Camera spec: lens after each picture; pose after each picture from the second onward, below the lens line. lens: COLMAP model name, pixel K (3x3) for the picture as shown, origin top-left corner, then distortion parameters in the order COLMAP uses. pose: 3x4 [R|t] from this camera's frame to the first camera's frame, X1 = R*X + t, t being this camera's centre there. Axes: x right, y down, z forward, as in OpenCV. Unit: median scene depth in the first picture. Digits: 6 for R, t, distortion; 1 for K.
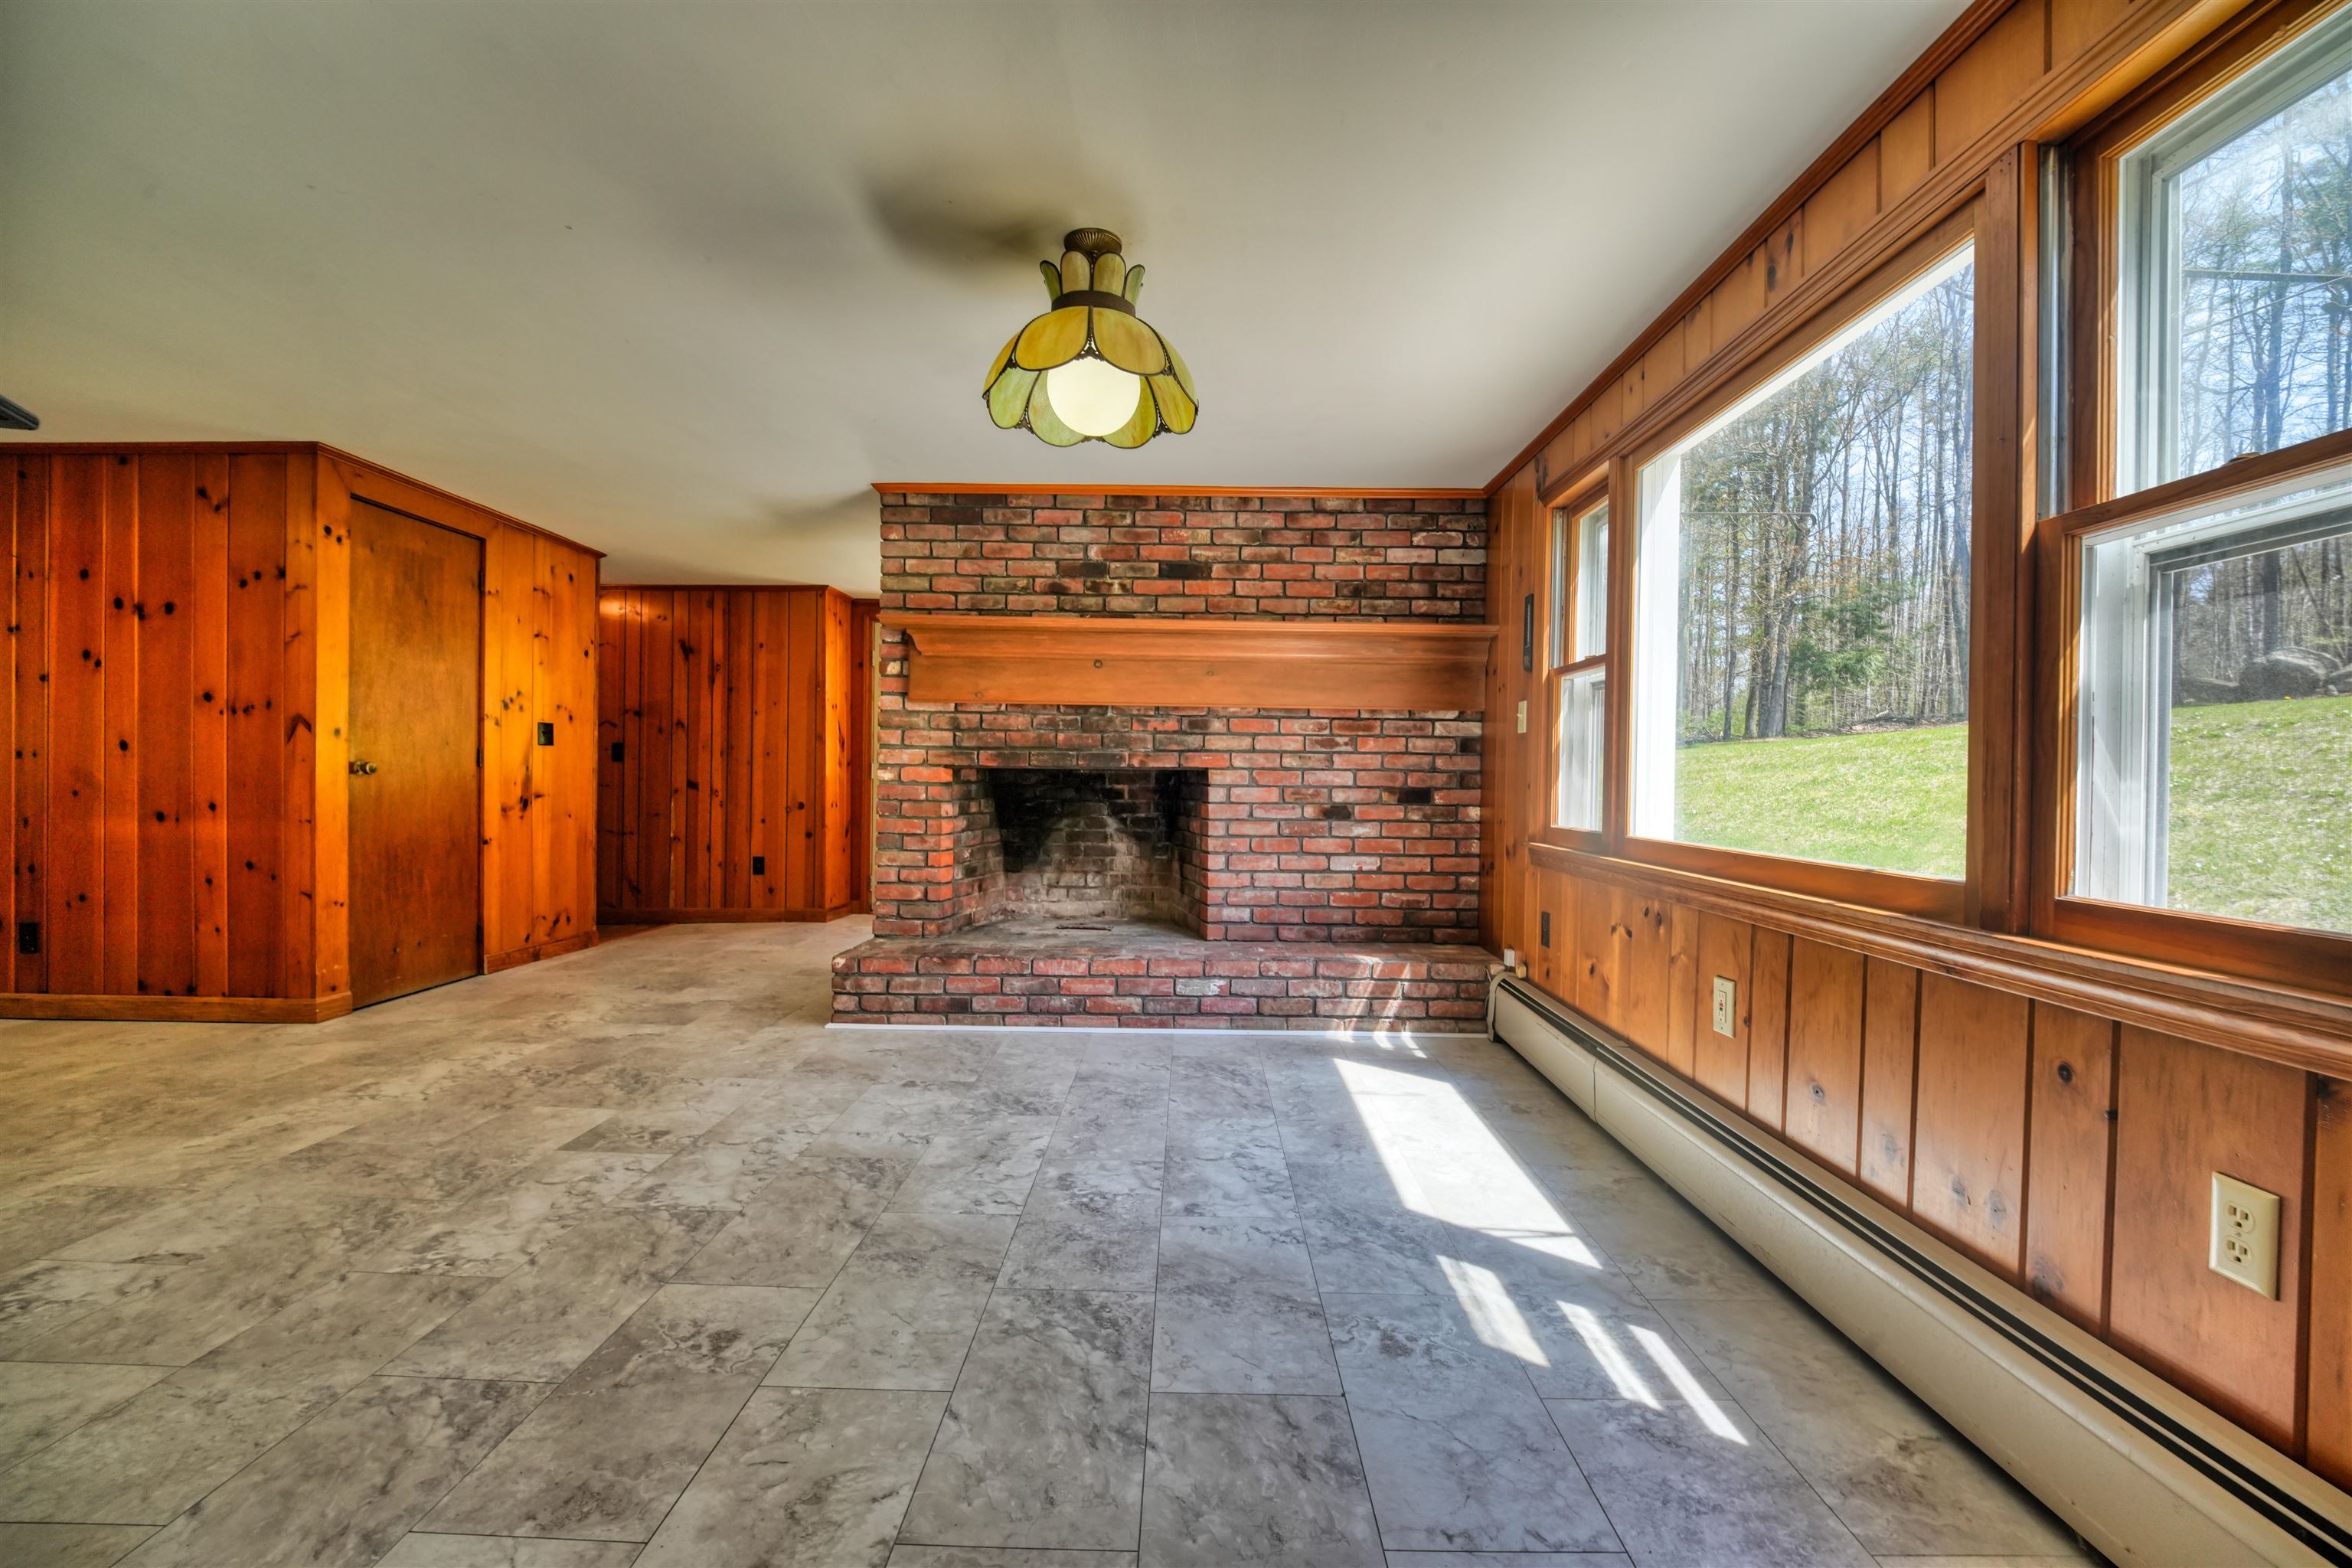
lens RADIAL K [[944.4, 0, 1167.1], [0, 944.4, 779.4], [0, 0, 1]] dist [-0.000490, -0.005809]
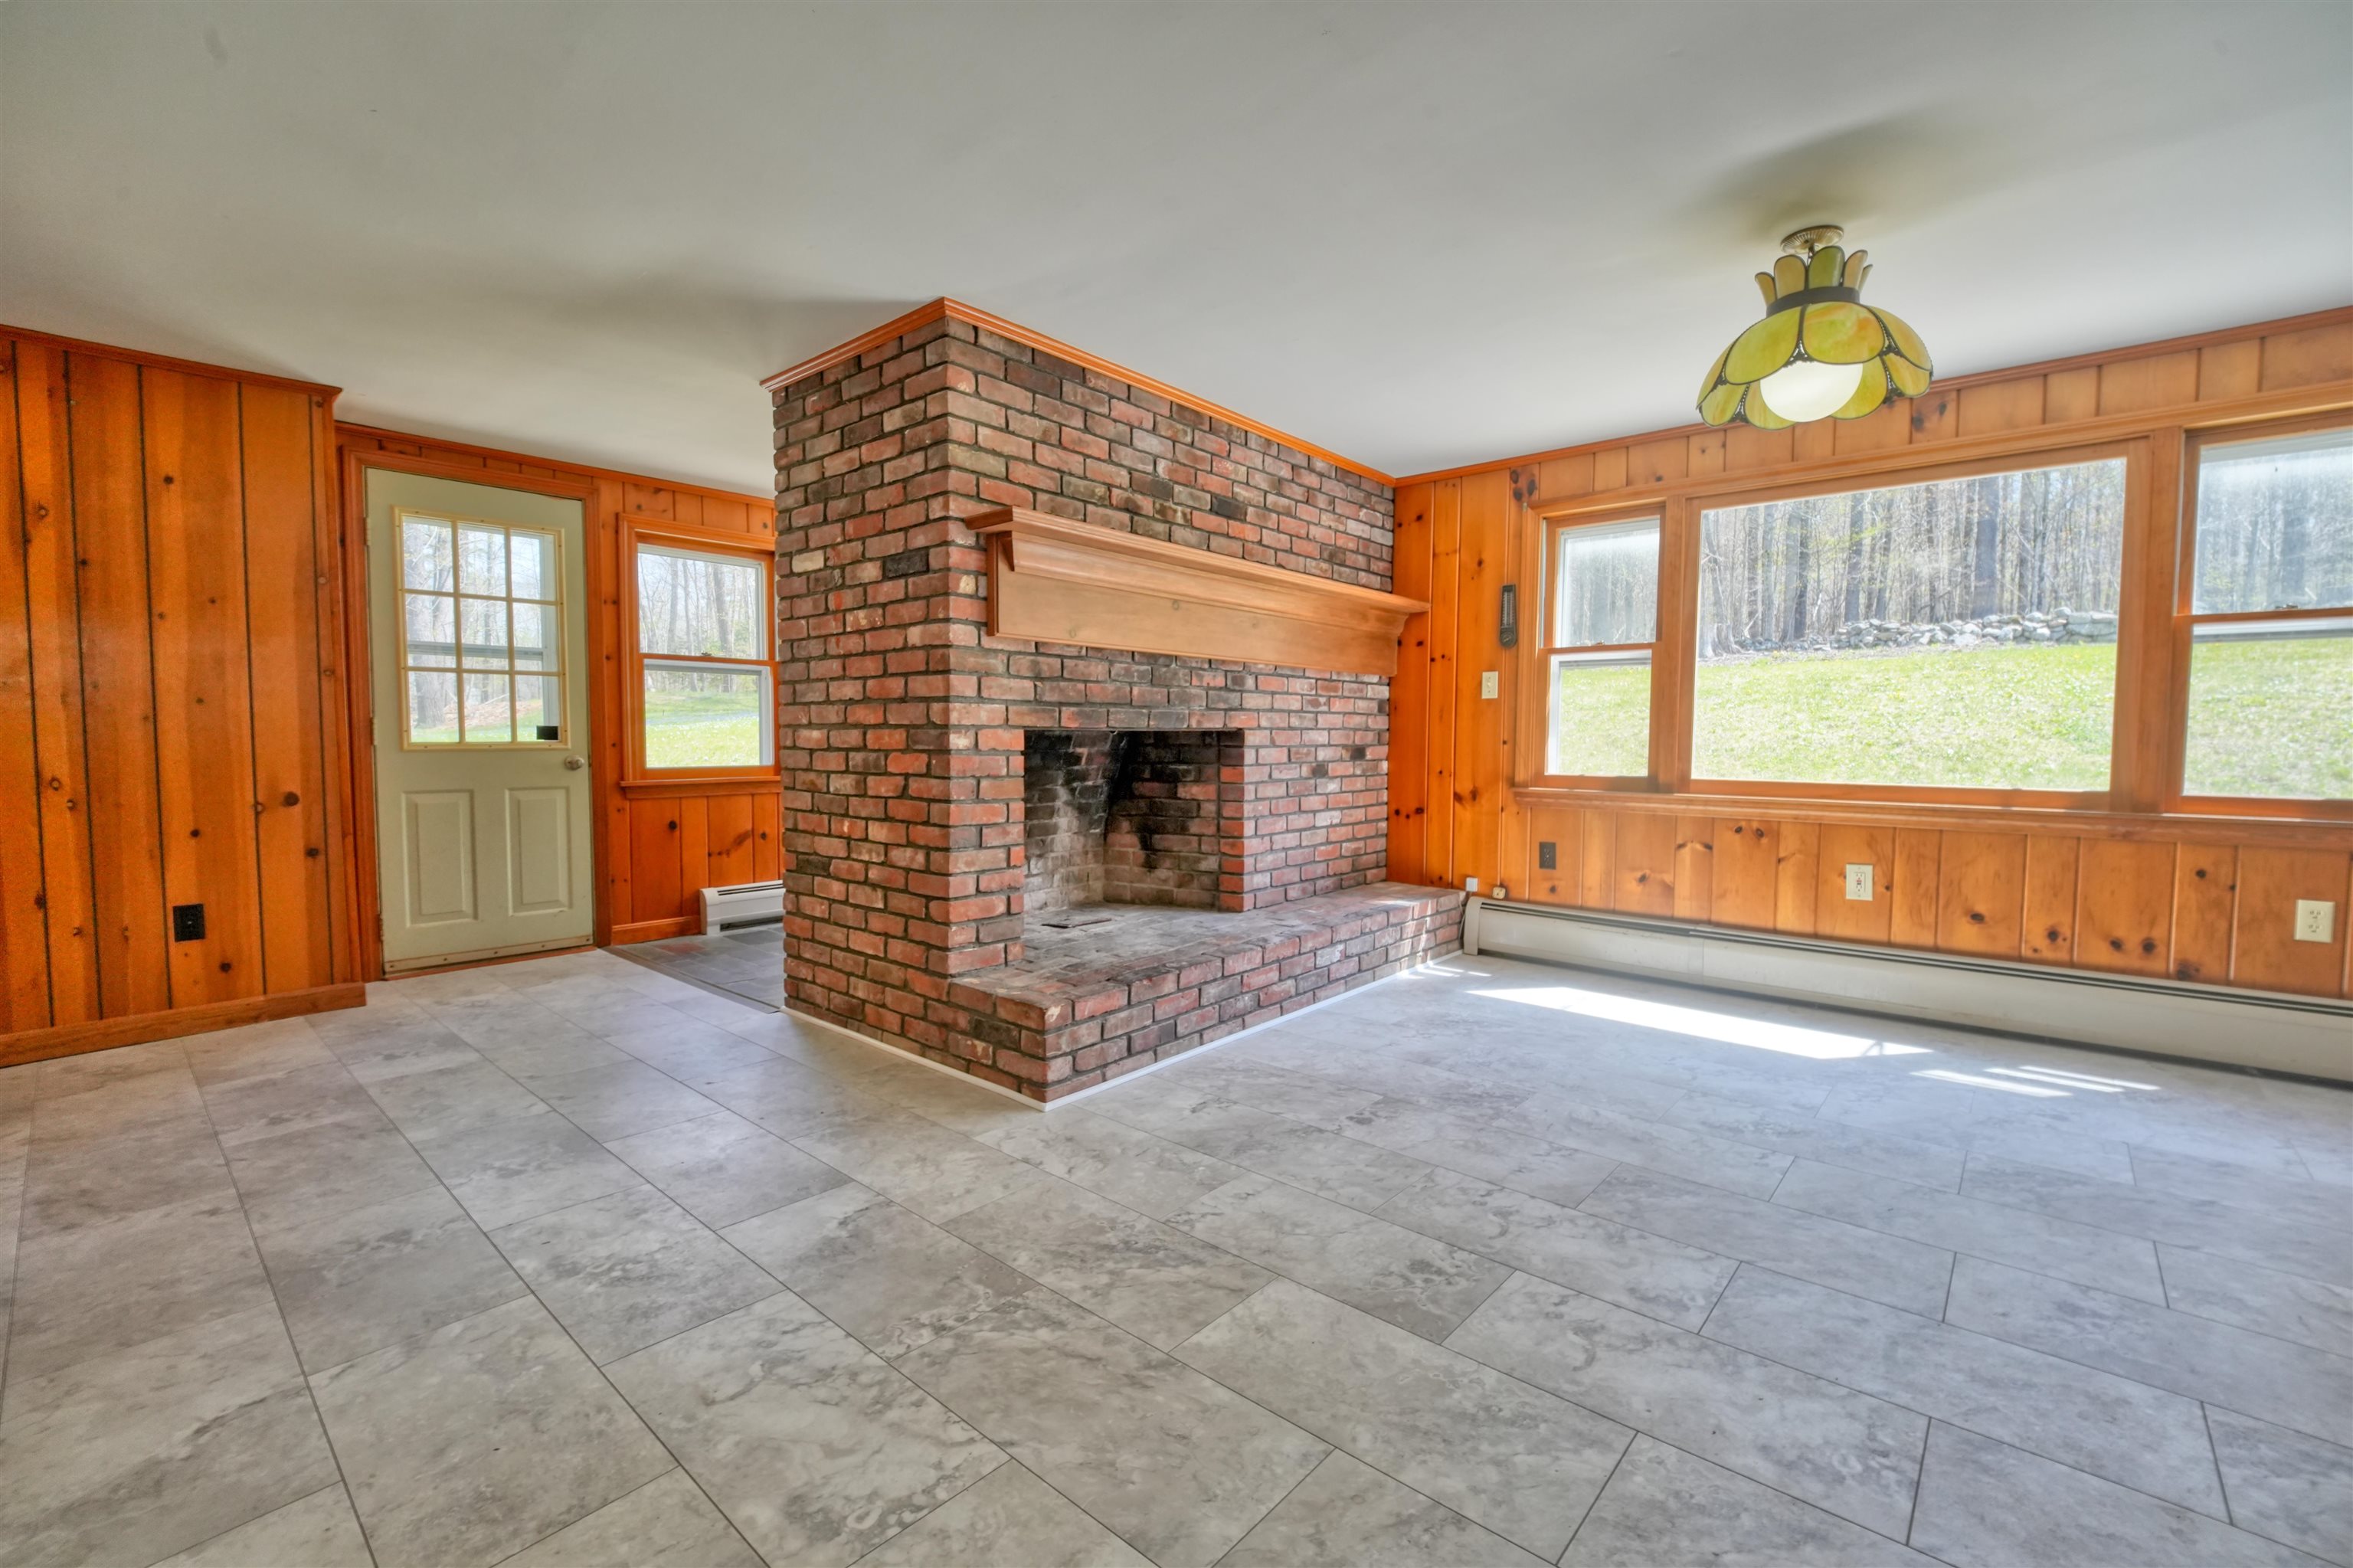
lens RADIAL K [[978.1, 0, 1176.5], [0, 978.1, 784.0], [0, 0, 1]] dist [0.028914, -0.029889]
pose [[0.657576, -0.049129, 0.751785, -0.730311], [0.007380, 0.998244, 0.058780, -0.014287], [-0.753352, -0.033104, 0.656783, 0.415403]]
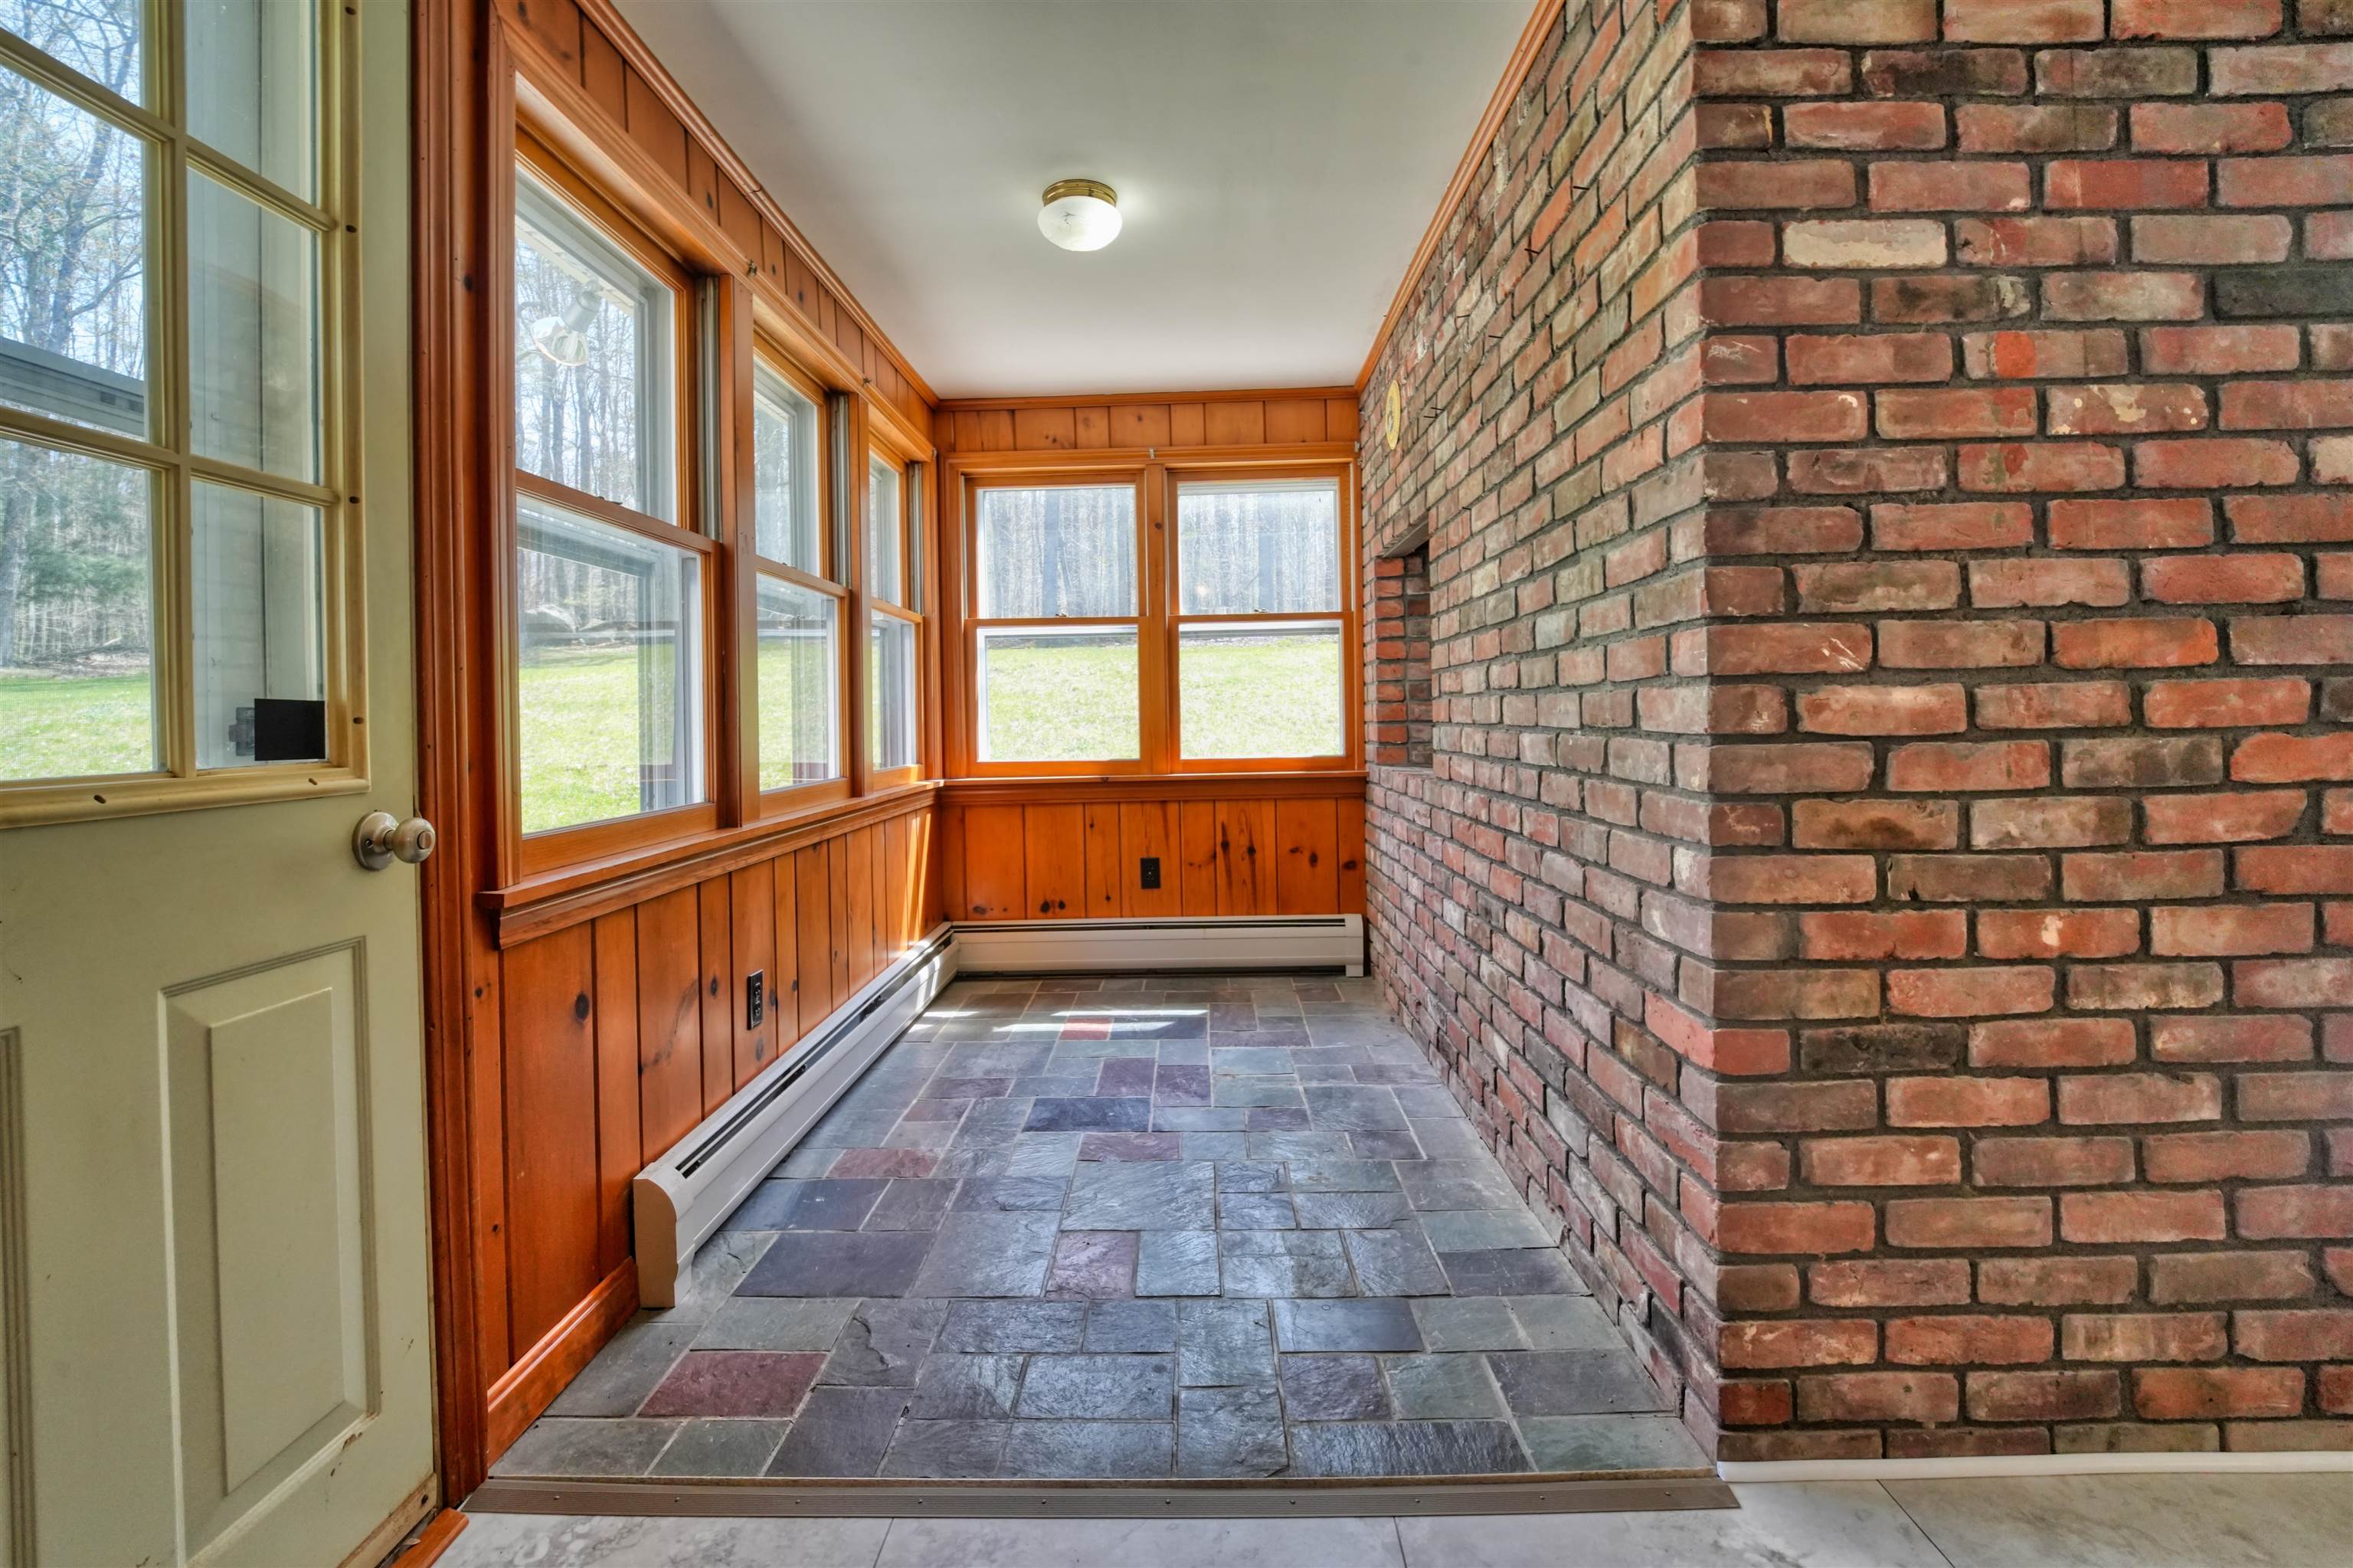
lens RADIAL K [[1115.9, 0, 1313.0], [0, 1115.9, 716.5], [0, 0, 1]] dist [-0.013736, -0.000233]
pose [[0.011461, -0.017039, 0.999789, -0.661063], [0.020047, 0.999658, 0.016807, -0.013218], [-0.999733, 0.019850, 0.011799, 1.367519]]
